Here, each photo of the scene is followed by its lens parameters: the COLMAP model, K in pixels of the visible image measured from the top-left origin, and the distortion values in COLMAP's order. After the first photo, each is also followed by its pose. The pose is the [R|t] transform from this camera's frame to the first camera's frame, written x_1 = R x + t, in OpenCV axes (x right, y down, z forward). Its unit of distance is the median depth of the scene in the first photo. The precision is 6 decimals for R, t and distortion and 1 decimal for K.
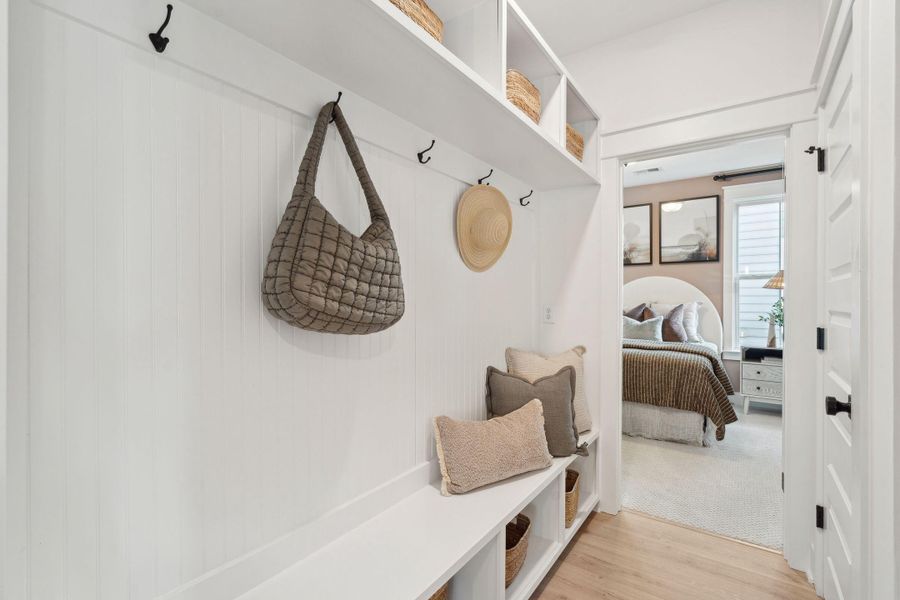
lens RADIAL K [[408.0, 0, 448.8], [0, 408.0, 301.5], [0, 0, 1]] dist [-0.001230, -0.000029]
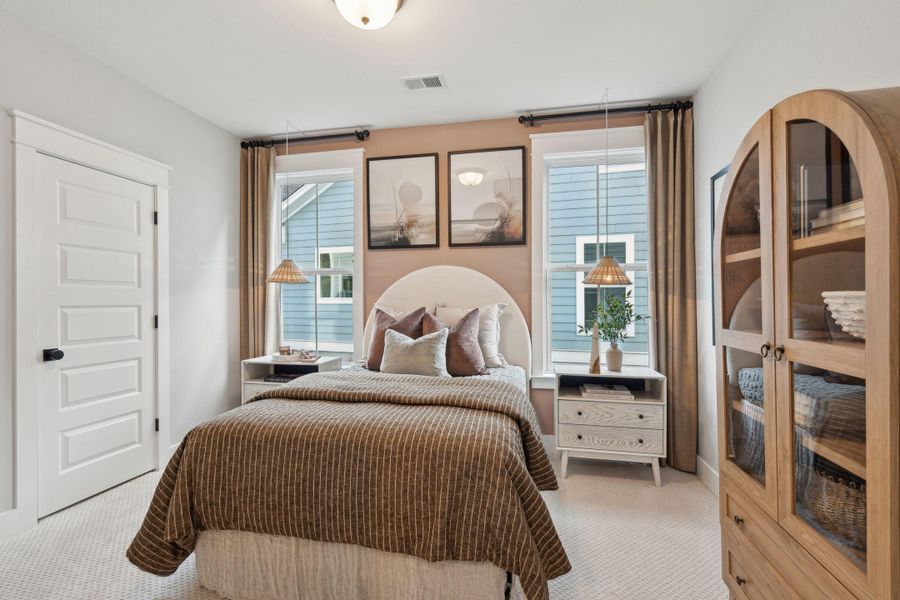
lens RADIAL K [[408.0, 0, 449.2], [0, 408.0, 298.5], [0, 0, 1]] dist [-0.001230, -0.000029]
pose [[0.916078, -0.000281, 0.401000, 0.275987], [0.004926, 0.999932, -0.010553, -0.002011], [-0.400970, 0.011643, 0.916017, 0.434511]]
